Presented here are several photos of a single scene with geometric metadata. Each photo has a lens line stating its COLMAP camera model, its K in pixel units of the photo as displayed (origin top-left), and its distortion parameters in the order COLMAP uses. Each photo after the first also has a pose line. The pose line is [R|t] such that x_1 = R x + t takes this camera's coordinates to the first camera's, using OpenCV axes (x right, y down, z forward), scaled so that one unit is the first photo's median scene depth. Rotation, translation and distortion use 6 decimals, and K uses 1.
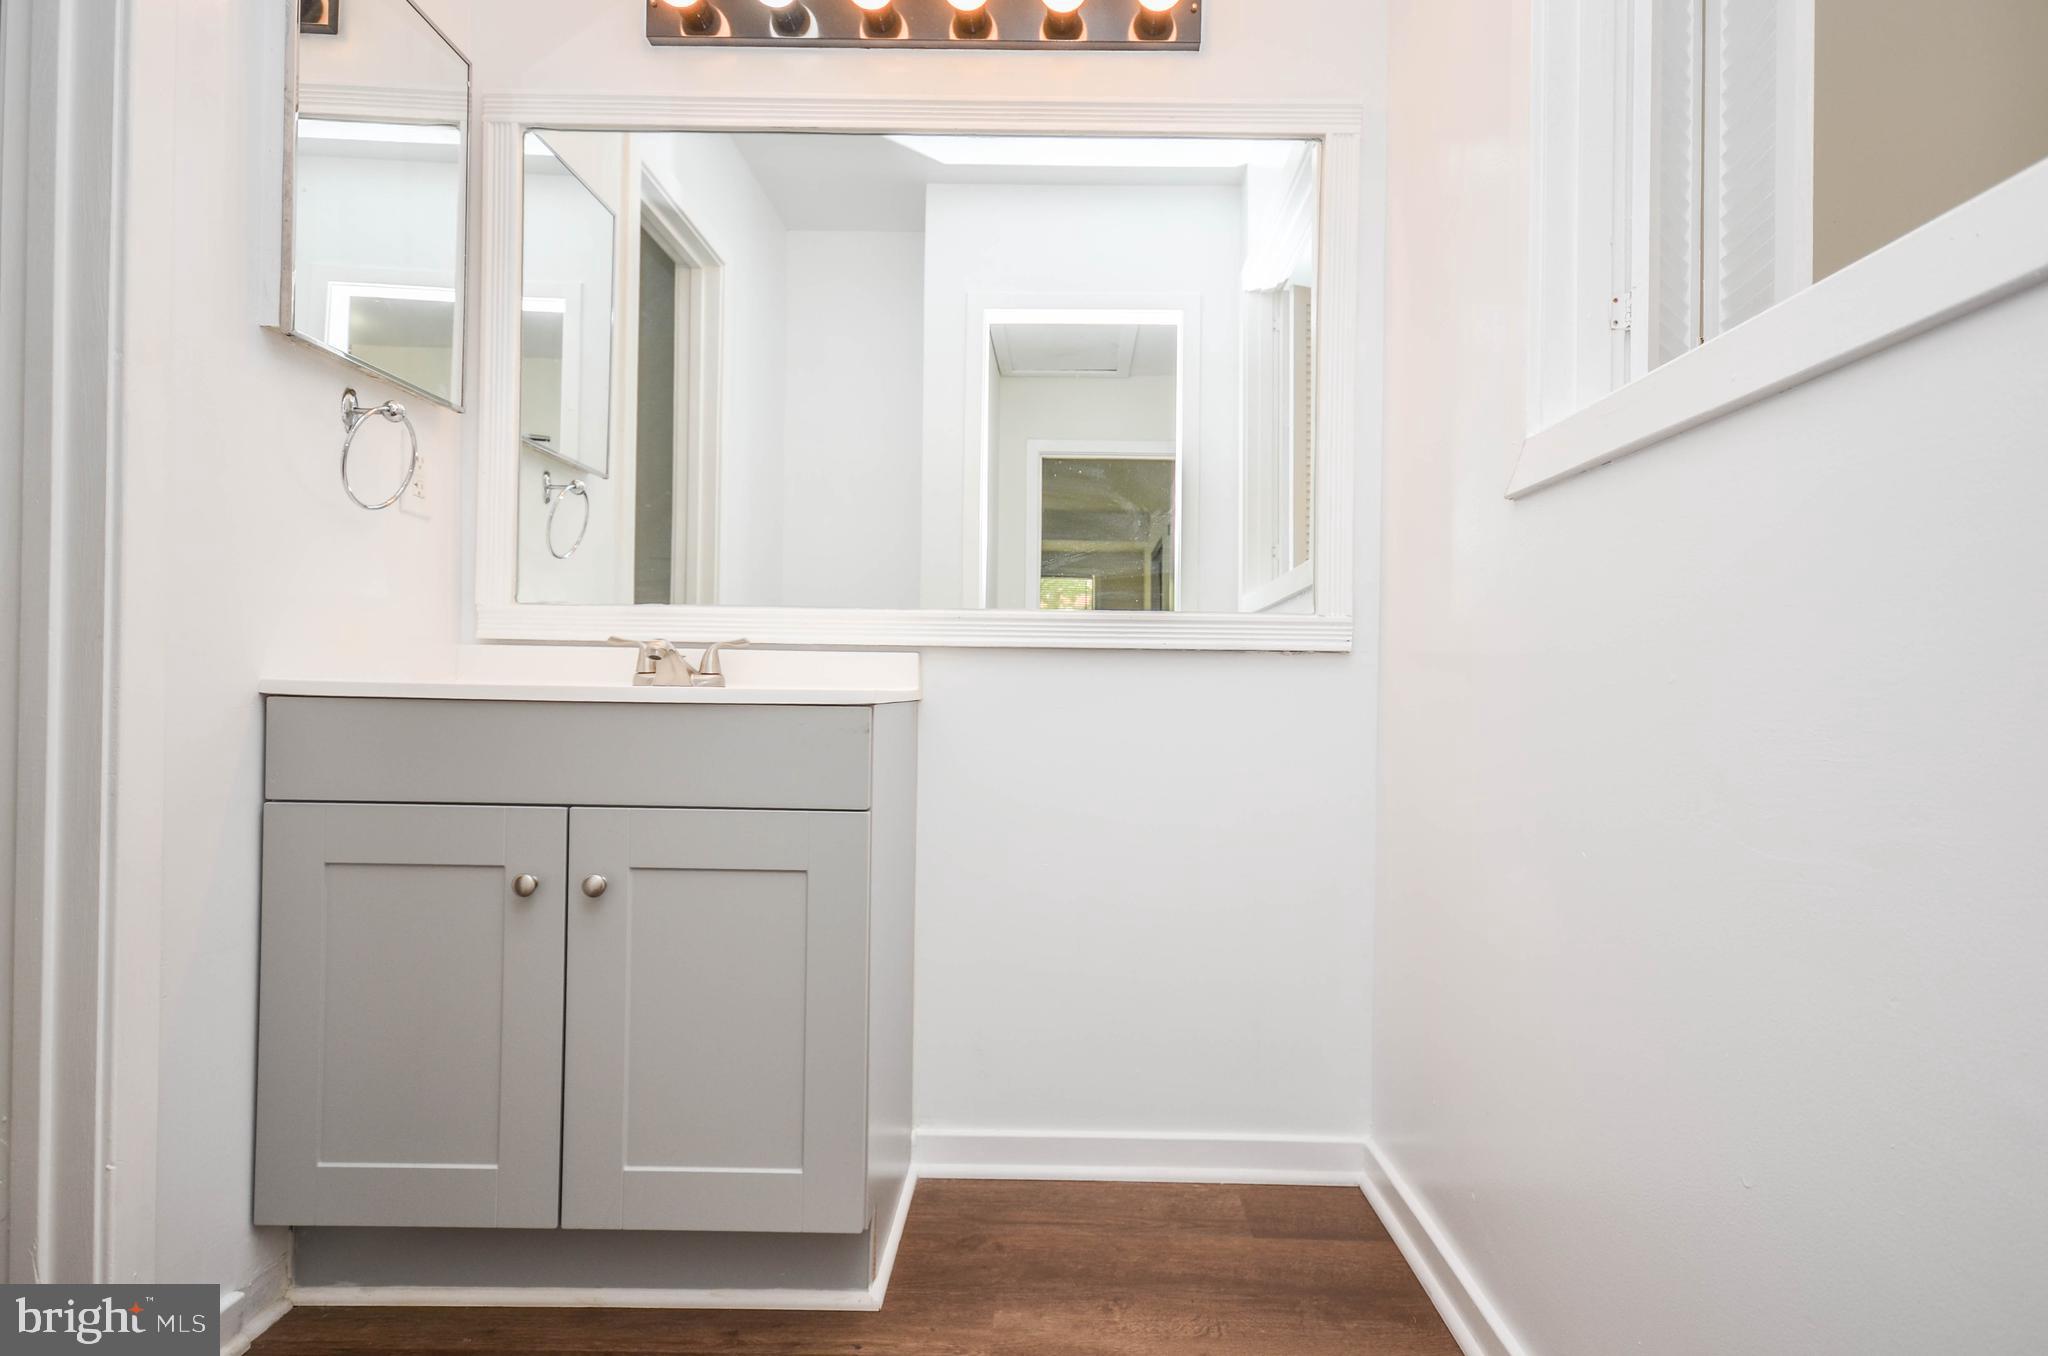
lens RADIAL K [[1093.2, 0, 1048.1], [0, 1093.2, 677.3], [0, 0, 1]] dist [0.009322, 0.002369]
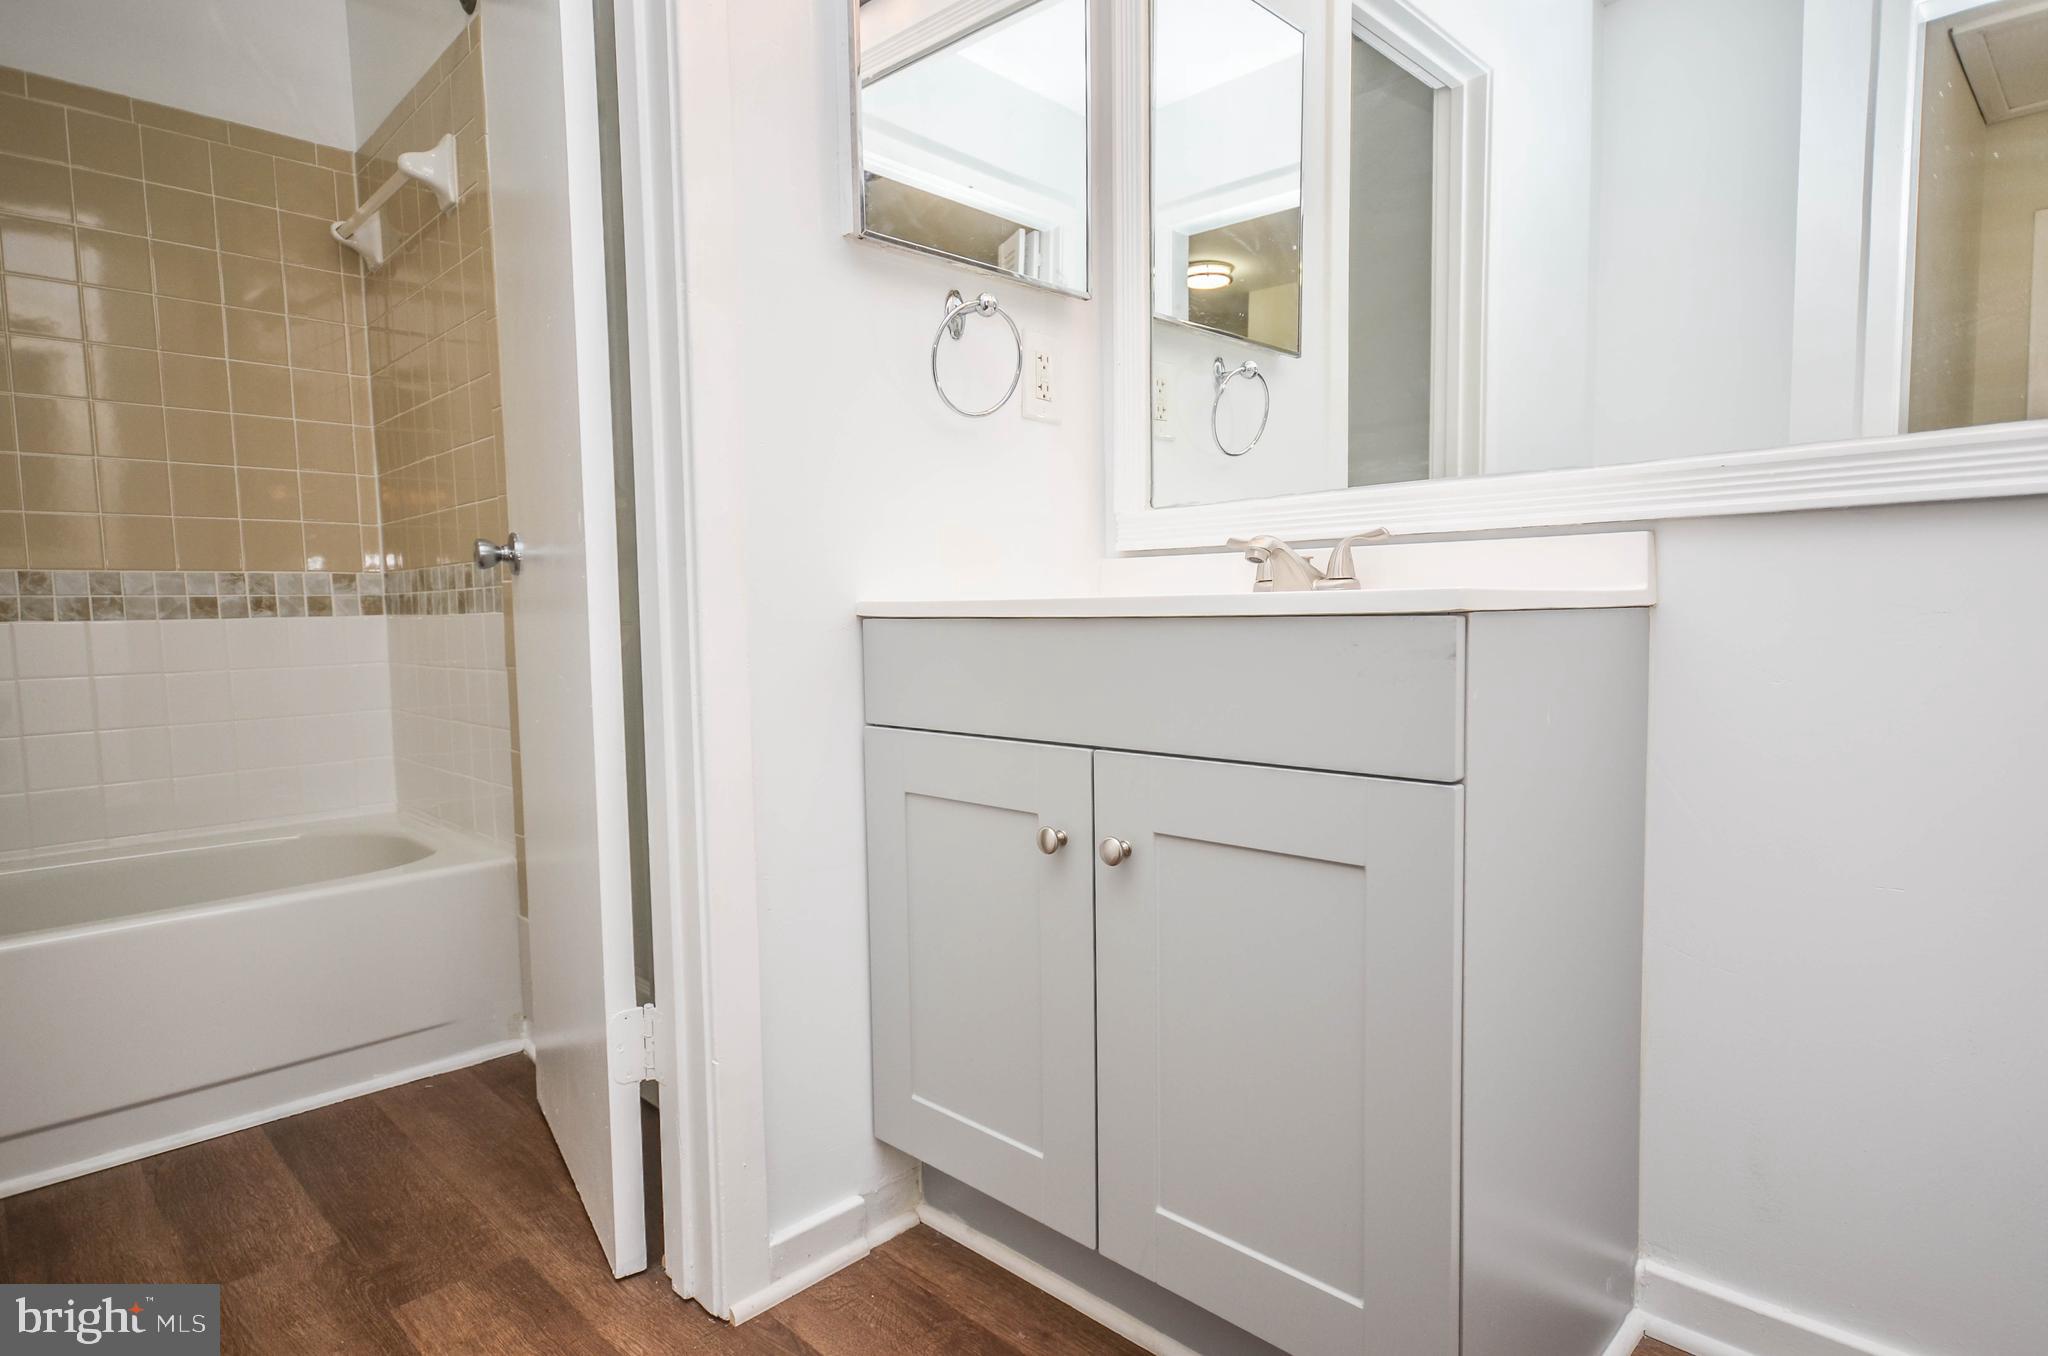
lens RADIAL K [[1113.1, 0, 1065.6], [0, 1113.1, 682.7], [0, 0, 1]] dist [0.005299, 0.000170]
pose [[0.724952, 0.019304, -0.688529, 0.089194], [0.032290, 0.997556, 0.061967, 0.015280], [0.688042, -0.067156, 0.722557, 0.325870]]
